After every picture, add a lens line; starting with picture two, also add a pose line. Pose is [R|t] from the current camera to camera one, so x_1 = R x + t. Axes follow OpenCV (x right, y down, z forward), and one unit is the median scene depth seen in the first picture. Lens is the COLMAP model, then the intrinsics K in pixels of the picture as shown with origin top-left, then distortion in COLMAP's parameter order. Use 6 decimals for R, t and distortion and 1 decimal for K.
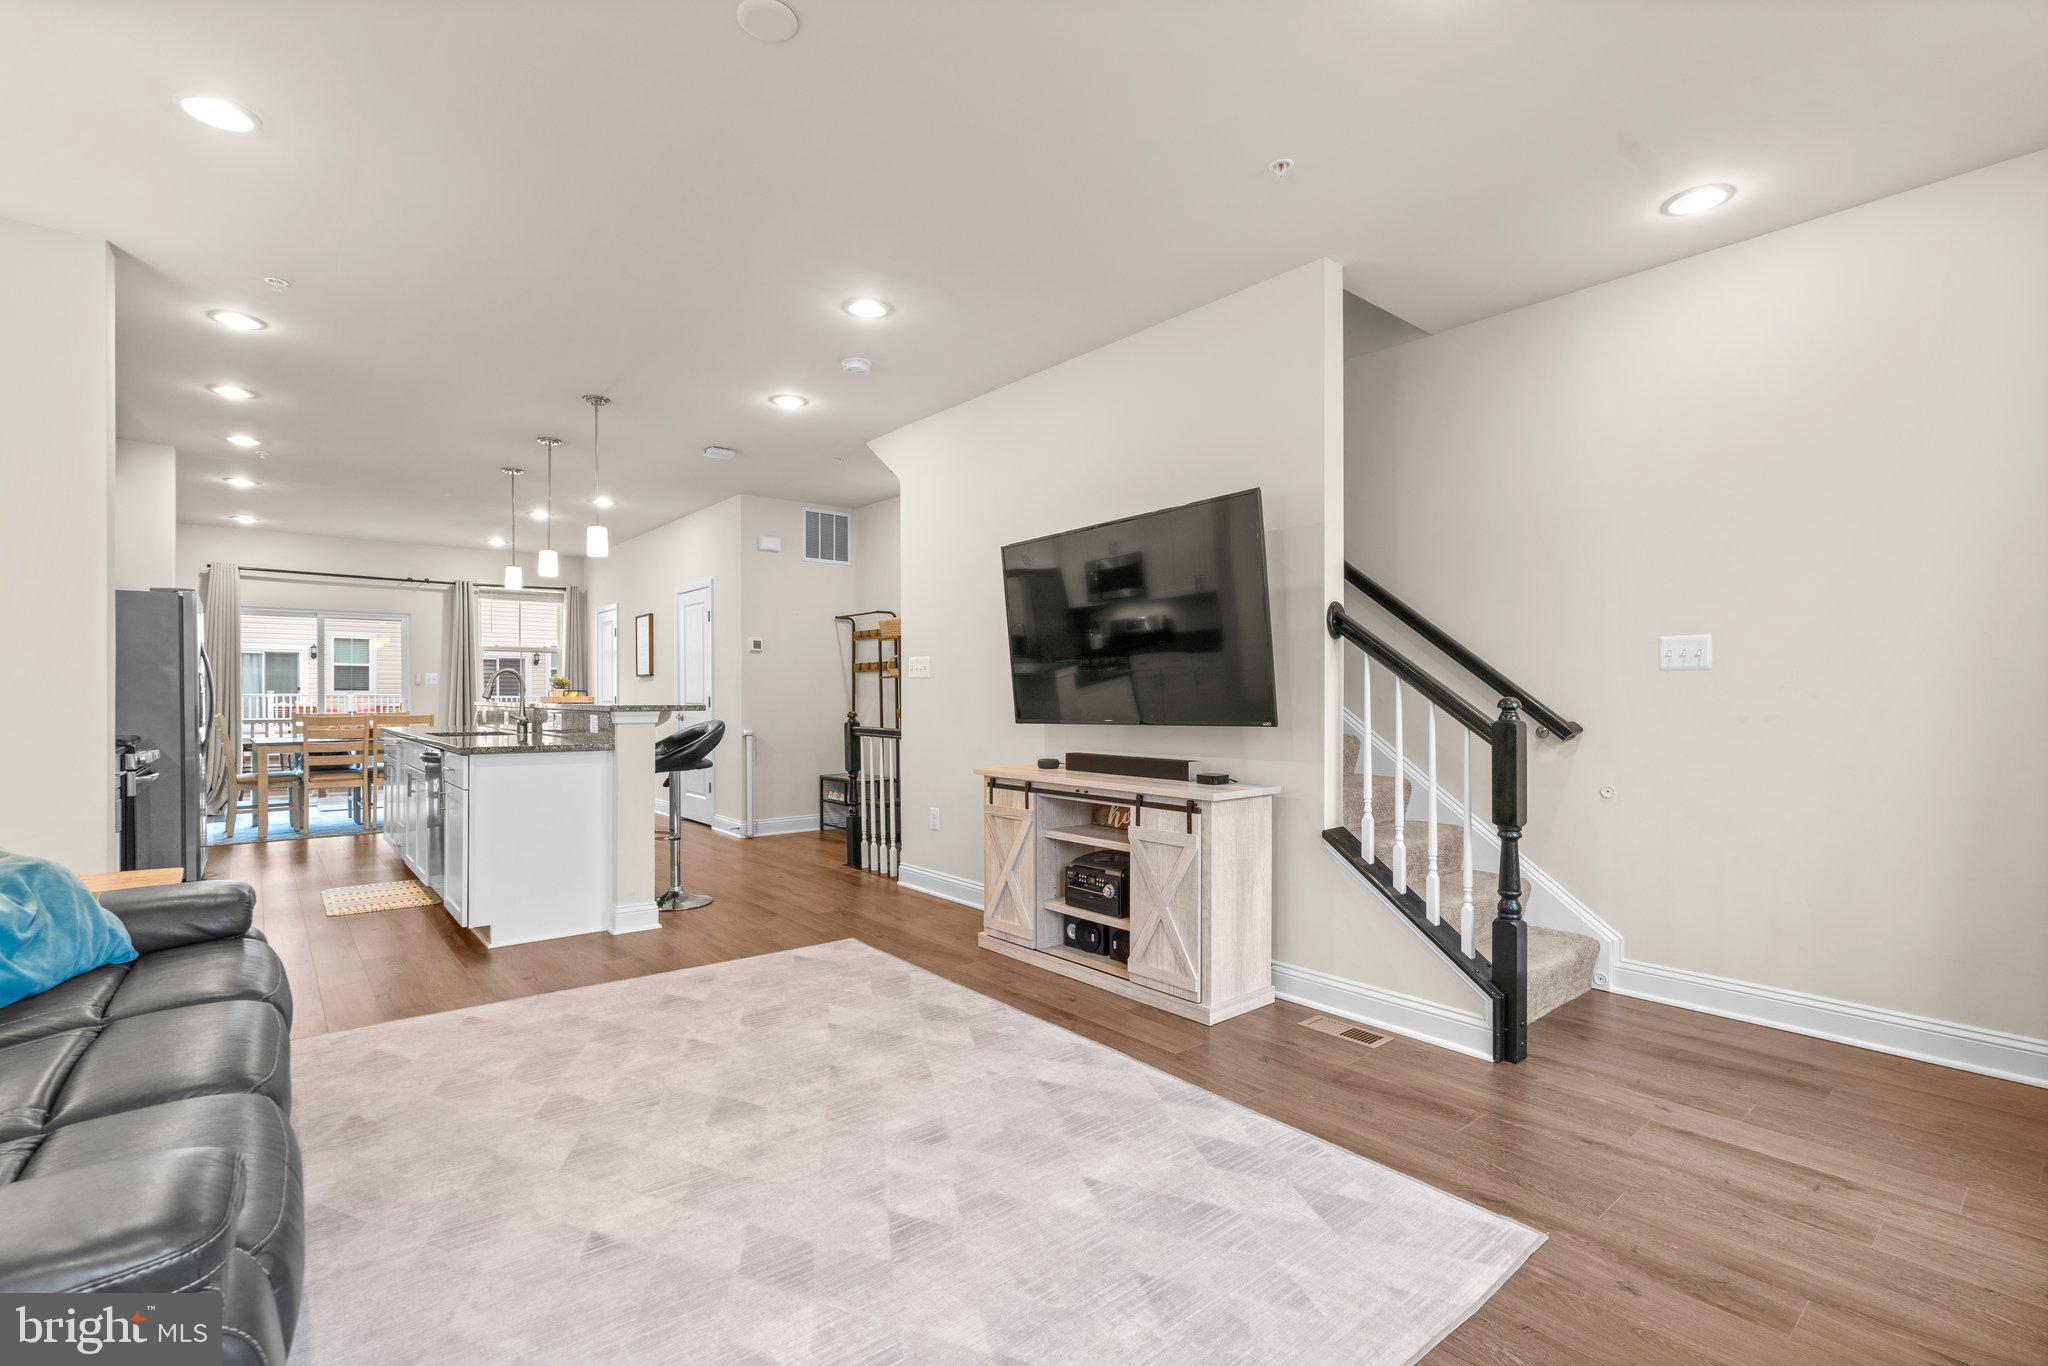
lens RADIAL K [[925.5, 0, 1004.8], [0, 925.5, 694.9], [0, 0, 1]] dist [-0.014204, 0.006763]
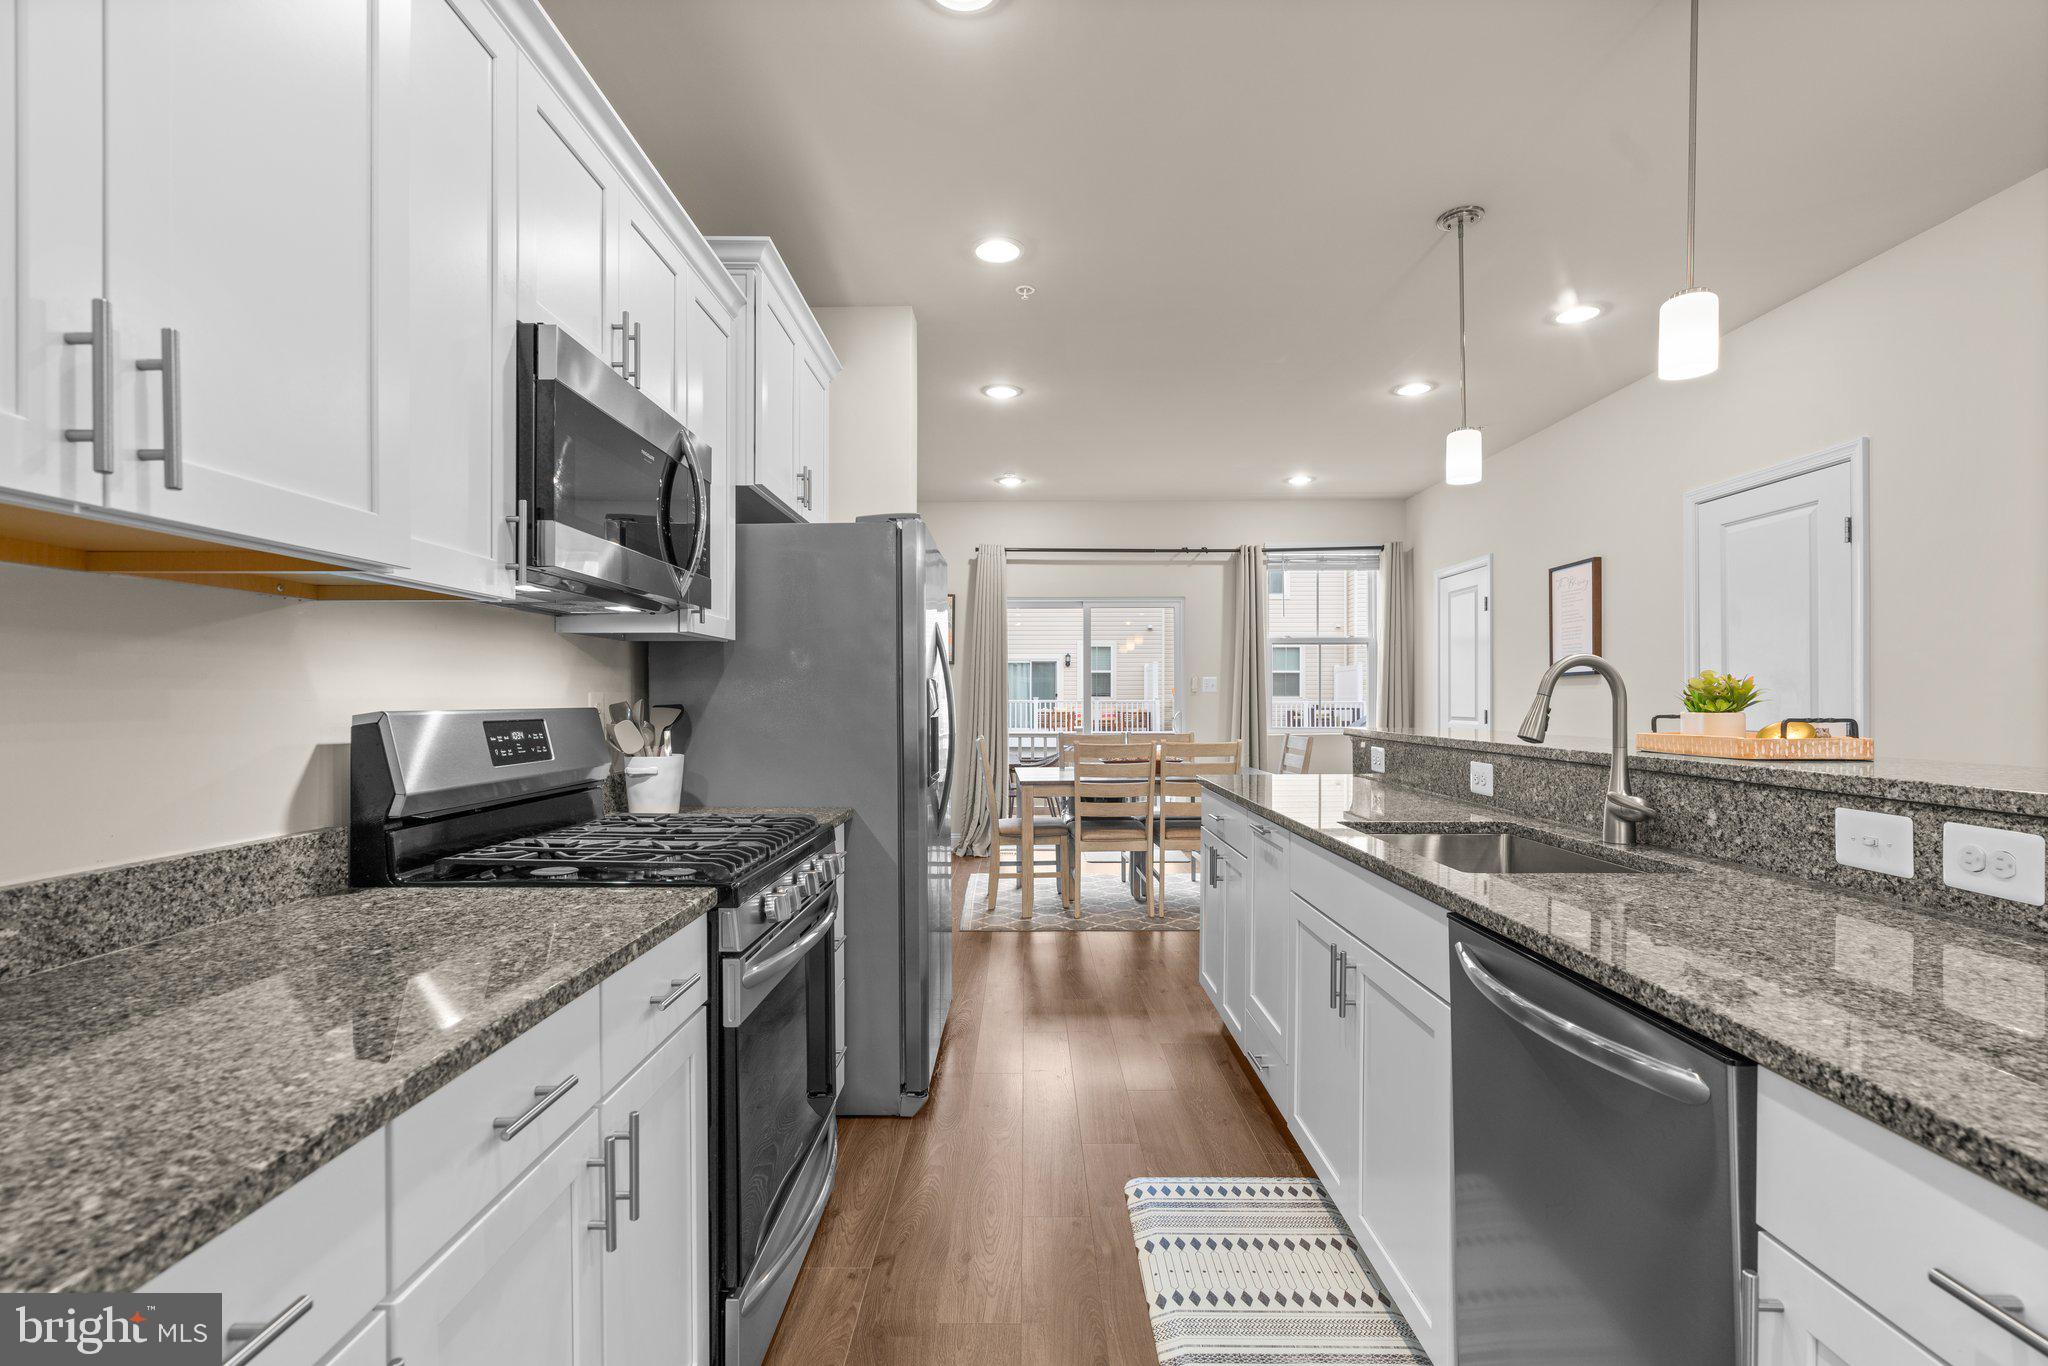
lens RADIAL K [[925.5, 0, 1012.1], [0, 925.5, 694.8], [0, 0, 1]] dist [-0.014204, 0.006763]
pose [[0.765468, -0.004519, -0.643458, -0.632158], [0.002549, 0.999989, -0.003992, -0.015689], [0.643469, 0.001415, 0.765471, 0.790179]]
